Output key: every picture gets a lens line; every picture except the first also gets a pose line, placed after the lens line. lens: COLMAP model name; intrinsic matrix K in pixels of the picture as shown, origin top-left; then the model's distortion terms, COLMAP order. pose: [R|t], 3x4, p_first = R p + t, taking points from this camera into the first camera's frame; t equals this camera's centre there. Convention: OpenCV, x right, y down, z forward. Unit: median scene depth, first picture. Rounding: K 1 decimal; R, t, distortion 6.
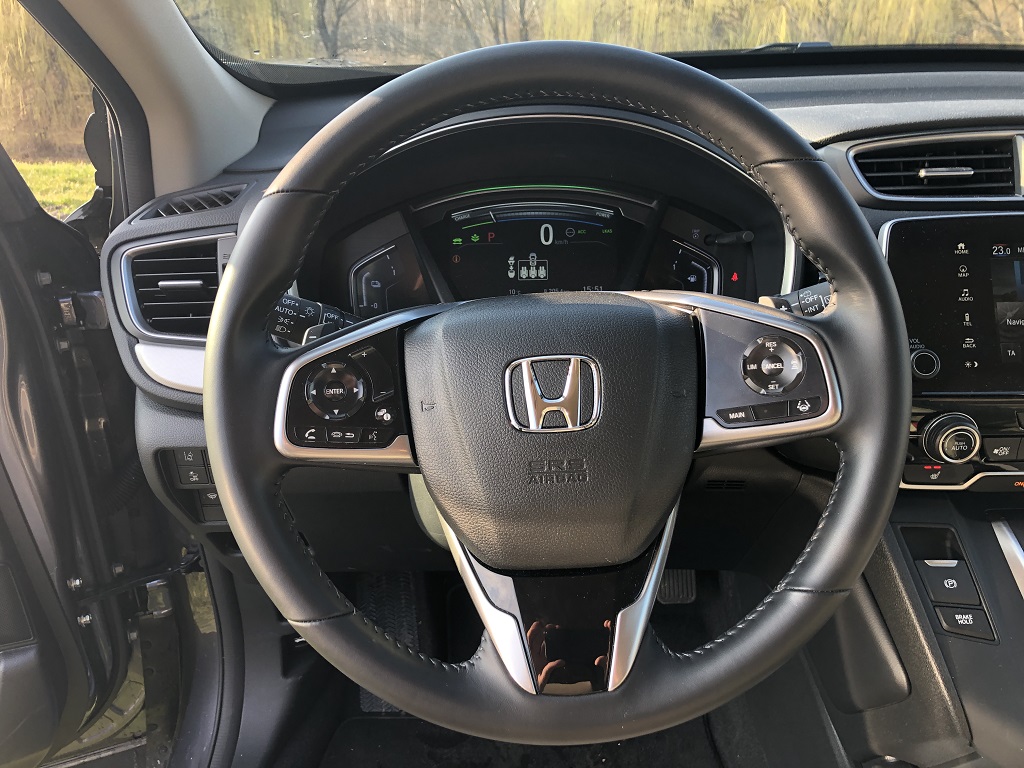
lens RADIAL K [[841.0, 0, 512.0], [0, 841.0, 384.0], [0, 0, 1]] dist [0.025767, -0.005266]
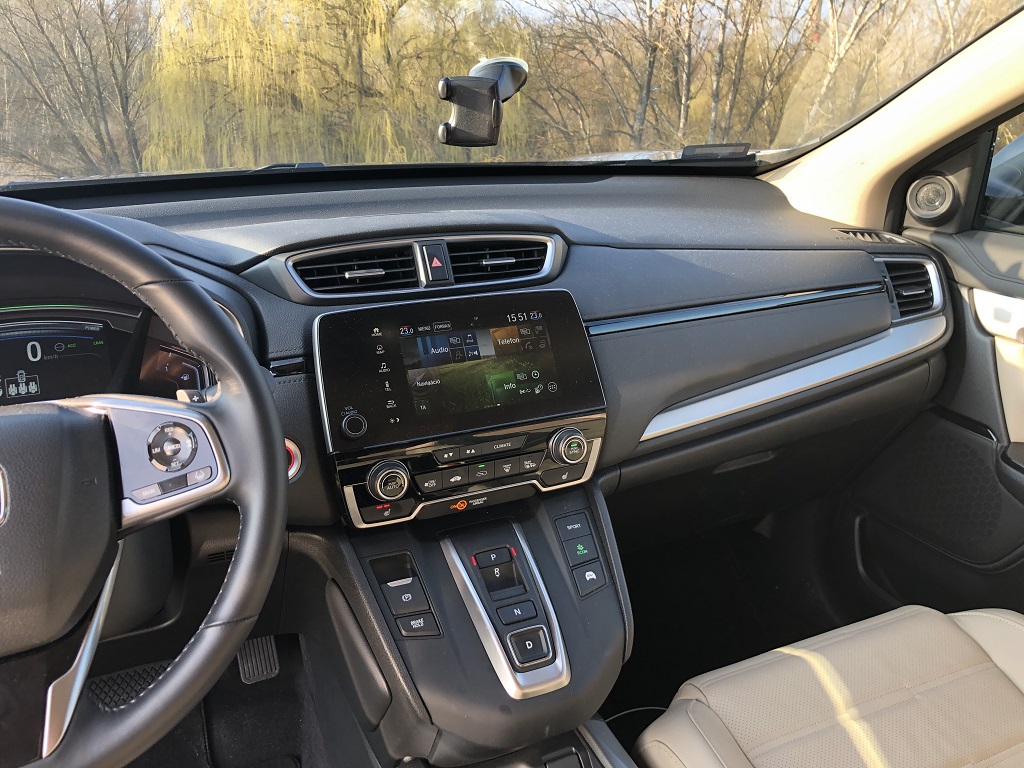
lens RADIAL K [[841.0, 0, 512.0], [0, 841.0, 384.0], [0, 0, 1]] dist [0.025767, -0.005266]
pose [[0.917919, -0.120563, 0.378007, 0.215960], [0.158164, 0.984933, -0.069933, 0.035901], [-0.363880, 0.123980, 0.923158, -0.220493]]
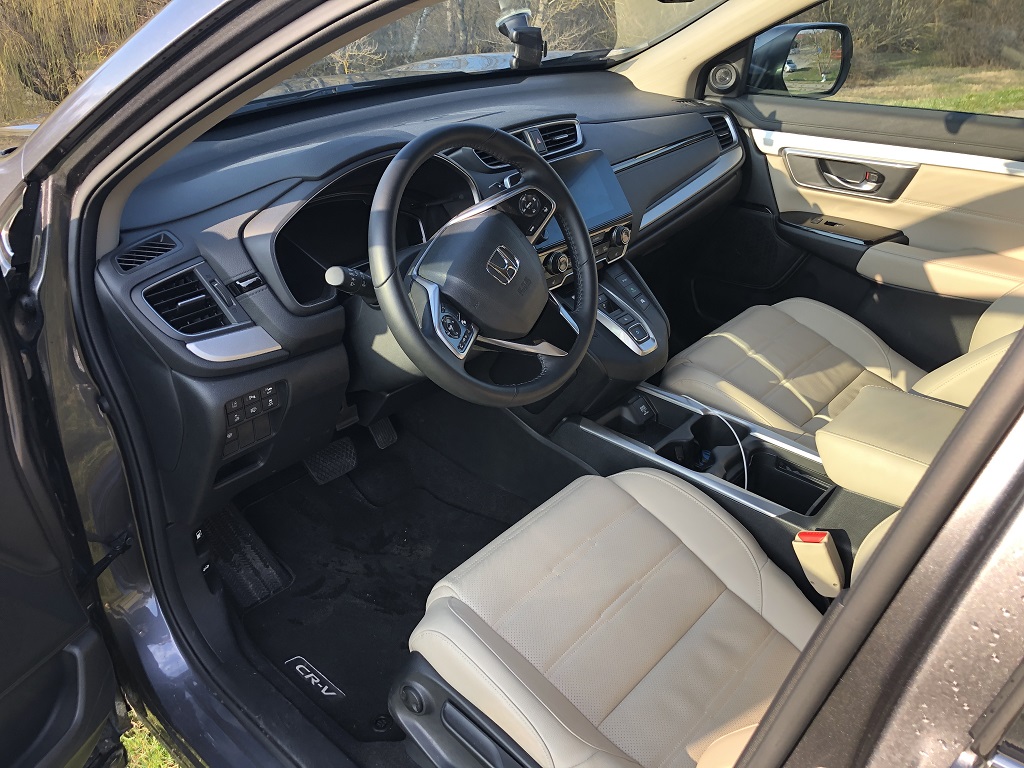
lens RADIAL K [[841.0, 0, 512.0], [0, 841.0, 384.0], [0, 0, 1]] dist [0.025767, -0.005266]
pose [[0.670709, -0.341839, 0.658252, -1.122558], [0.328549, 0.932575, 0.149531, -0.008074], [-0.664985, 0.115976, 0.737797, -0.549768]]
